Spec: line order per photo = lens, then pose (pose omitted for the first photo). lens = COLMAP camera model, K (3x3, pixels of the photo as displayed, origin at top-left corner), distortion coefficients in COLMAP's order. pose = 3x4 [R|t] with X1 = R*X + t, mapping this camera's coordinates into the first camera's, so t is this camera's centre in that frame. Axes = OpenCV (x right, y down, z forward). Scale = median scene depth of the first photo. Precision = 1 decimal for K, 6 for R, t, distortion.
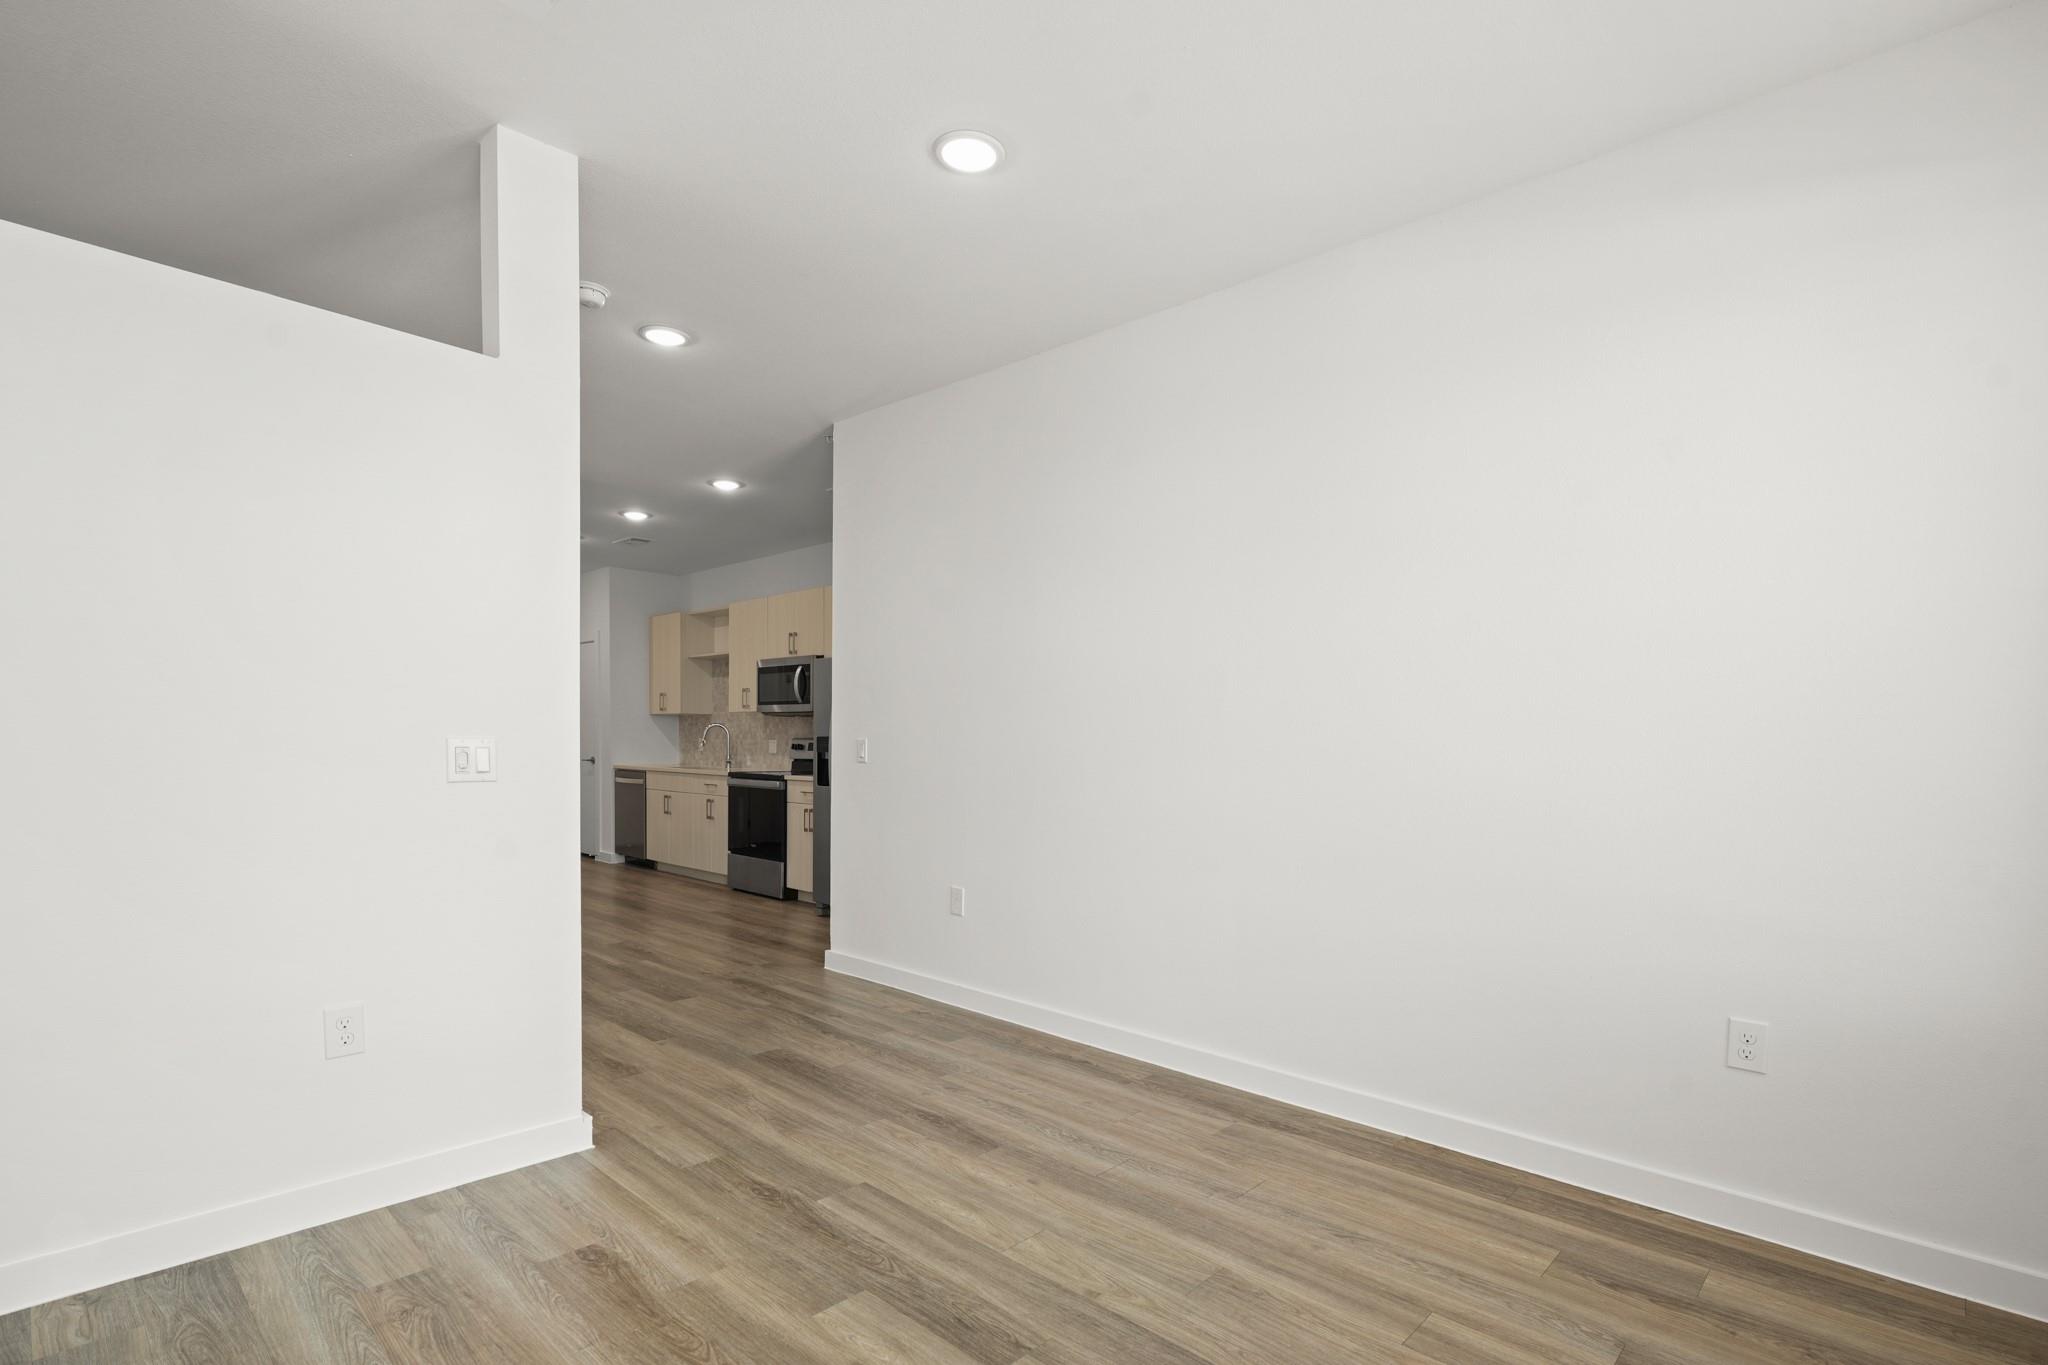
lens RADIAL K [[953.8, 0, 1036.3], [0, 953.8, 775.8], [0, 0, 1]] dist [-0.012495, 0.005796]
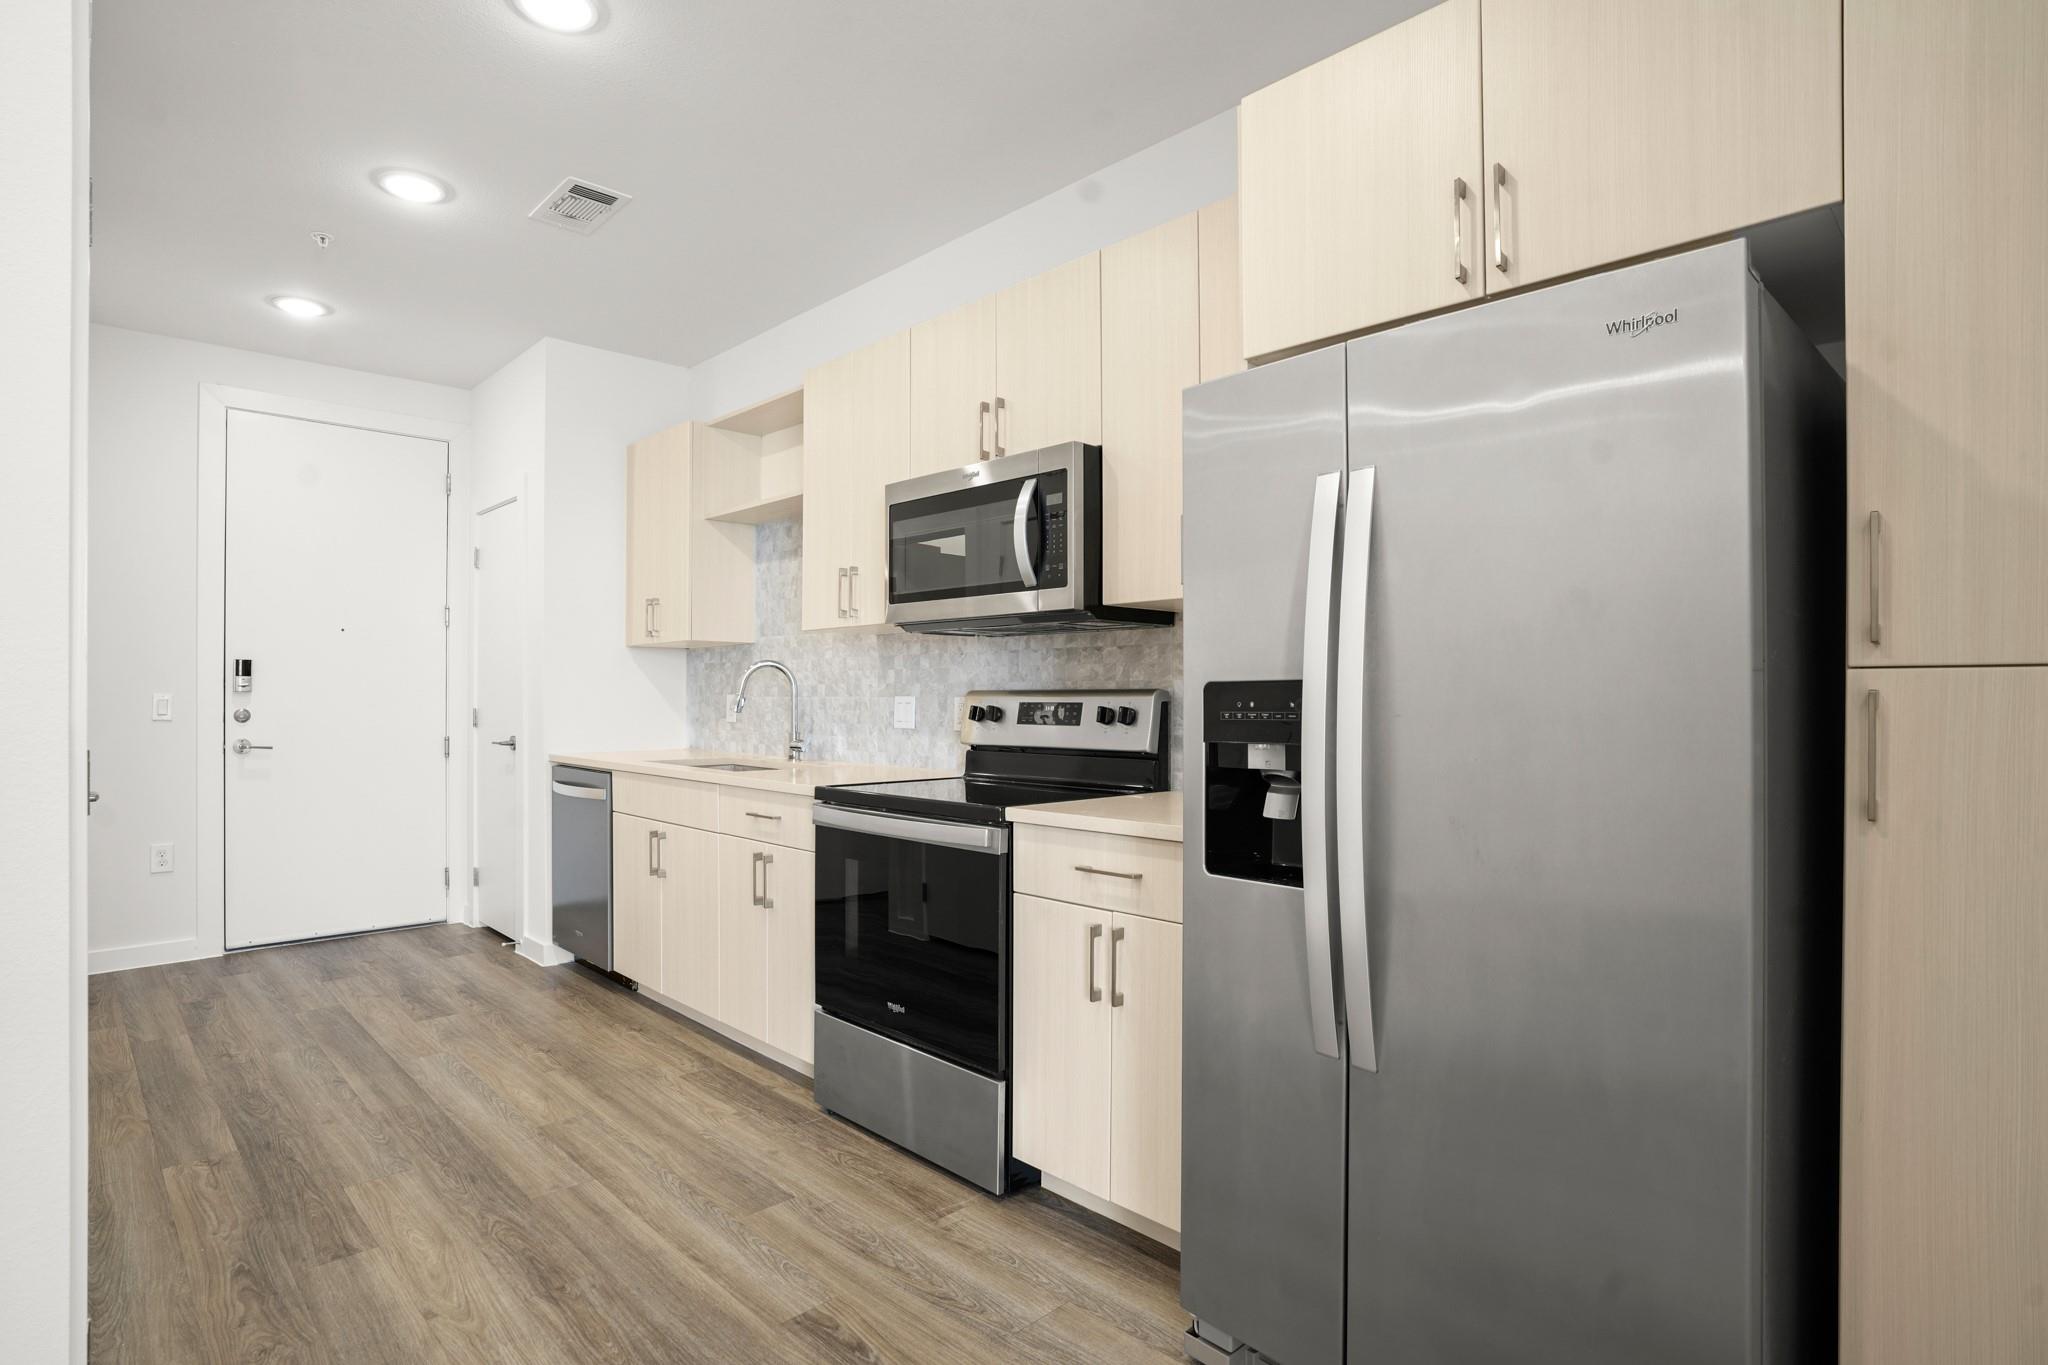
lens RADIAL K [[1033.0, 0, 1020.7], [0, 1033.0, 696.6], [0, 0, 1]] dist [-0.034223, 0.001698]
pose [[0.998655, -0.012145, -0.050409, -0.205469], [0.010323, 0.999290, -0.036244, -0.020963], [0.050813, 0.035675, 0.998071, 0.557668]]
